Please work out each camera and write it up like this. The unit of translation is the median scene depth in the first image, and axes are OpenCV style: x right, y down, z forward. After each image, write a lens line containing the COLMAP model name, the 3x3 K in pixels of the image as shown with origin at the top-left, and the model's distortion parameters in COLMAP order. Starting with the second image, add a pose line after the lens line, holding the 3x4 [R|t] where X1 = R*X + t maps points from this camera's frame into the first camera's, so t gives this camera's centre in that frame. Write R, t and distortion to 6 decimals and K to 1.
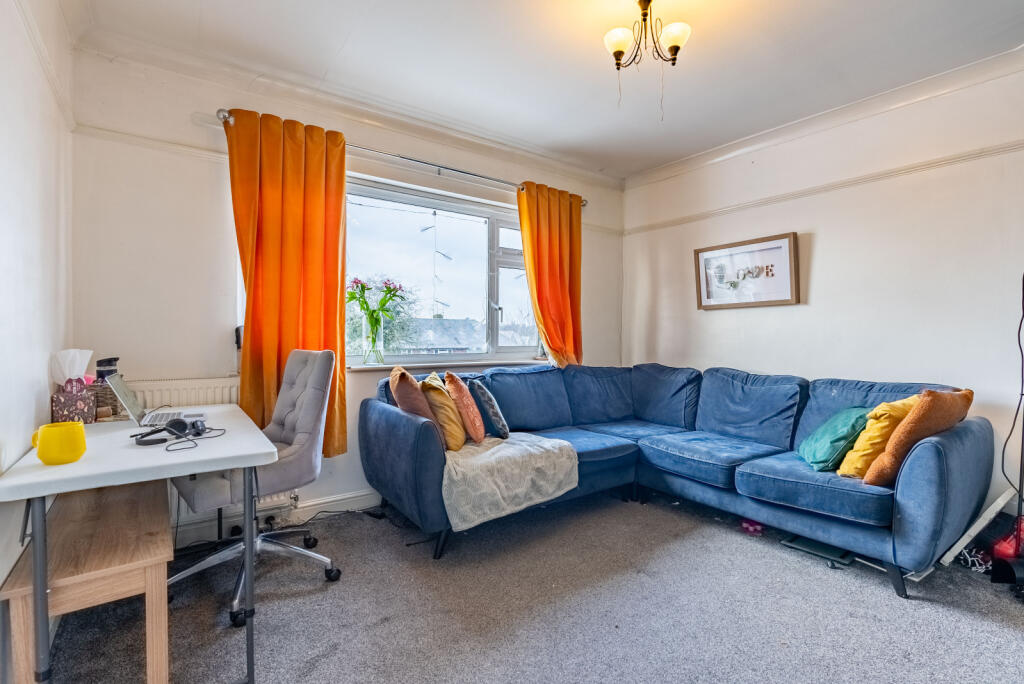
lens RADIAL K [[465.3, 0, 512.0], [0, 465.3, 342.0], [0, 0, 1]] dist [-0.018148, 0.006544]
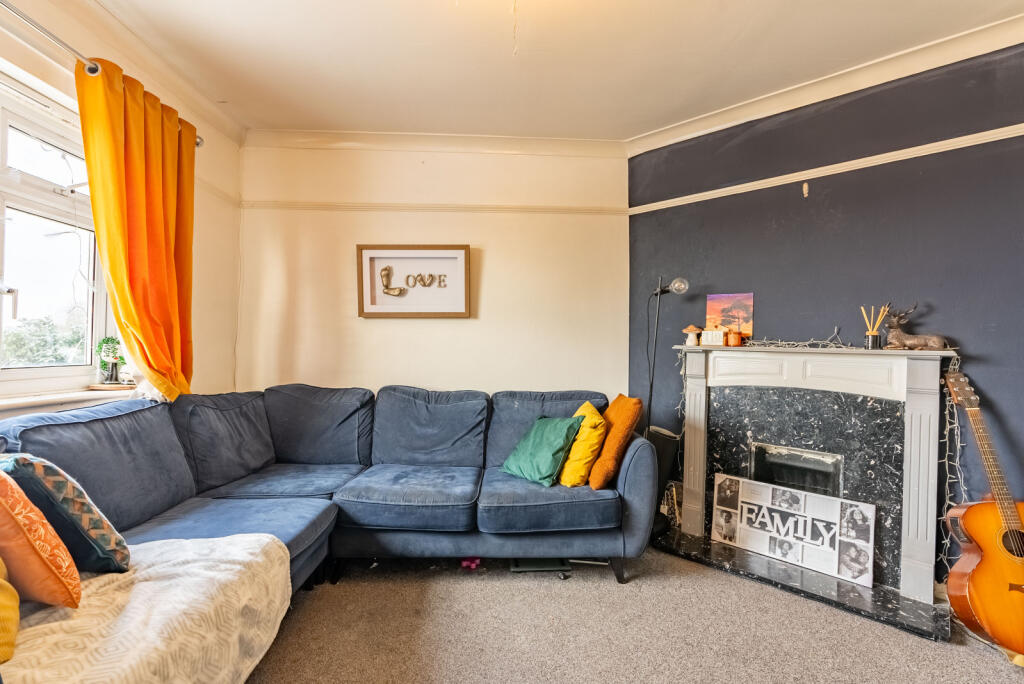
lens RADIAL K [[465.3, 0, 512.0], [0, 465.3, 342.0], [0, 0, 1]] dist [-0.018148, 0.006544]
pose [[0.562062, 0.014213, 0.826973, -0.156681], [-0.000062, 0.999853, -0.017142, -0.011915], [-0.827095, 0.009583, 0.561981, 0.354284]]
